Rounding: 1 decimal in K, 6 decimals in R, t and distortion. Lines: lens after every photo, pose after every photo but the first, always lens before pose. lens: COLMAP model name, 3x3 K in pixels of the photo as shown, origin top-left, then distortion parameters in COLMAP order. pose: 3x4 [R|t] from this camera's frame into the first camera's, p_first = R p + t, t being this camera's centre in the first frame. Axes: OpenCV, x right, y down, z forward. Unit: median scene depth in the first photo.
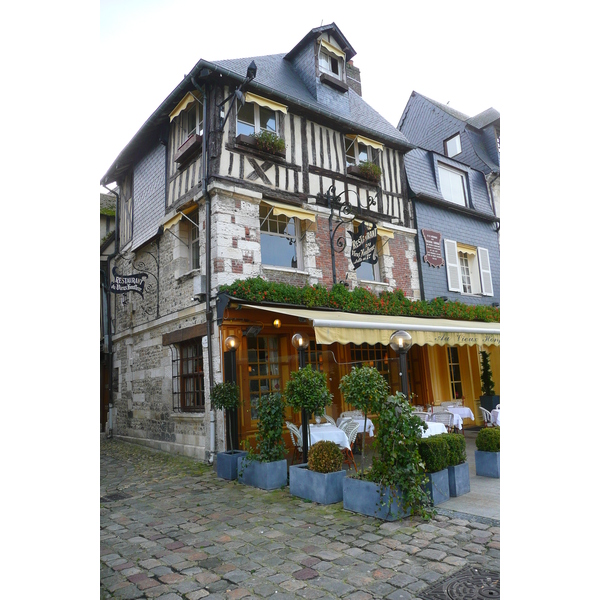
lens RADIAL K [[488.3, 0, 301.0], [0, 488.3, 295.4], [0, 0, 1]] dist [-0.027301, 0.018368]
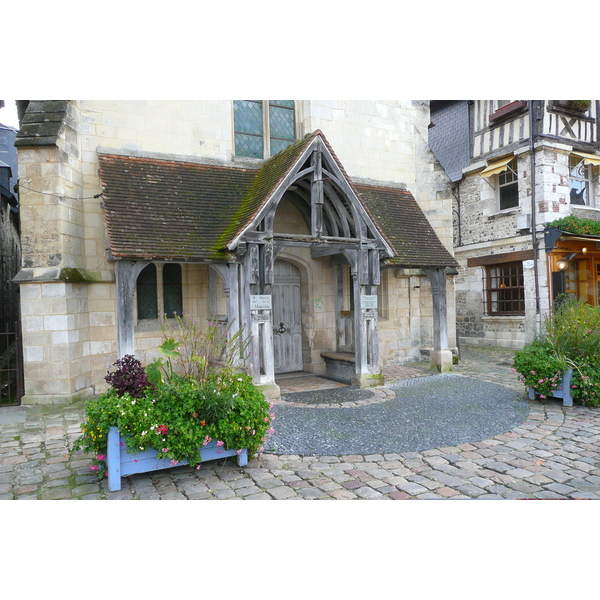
lens RADIAL K [[488.3, 0, 298.6], [0, 488.3, 305.4], [0, 0, 1]] dist [-0.027301, 0.018368]
pose [[0.976580, 0.023711, -0.213845, -0.497729], [0.015461, 0.983606, 0.179667, -0.042368], [0.214600, -0.178766, 0.960203, -0.423173]]
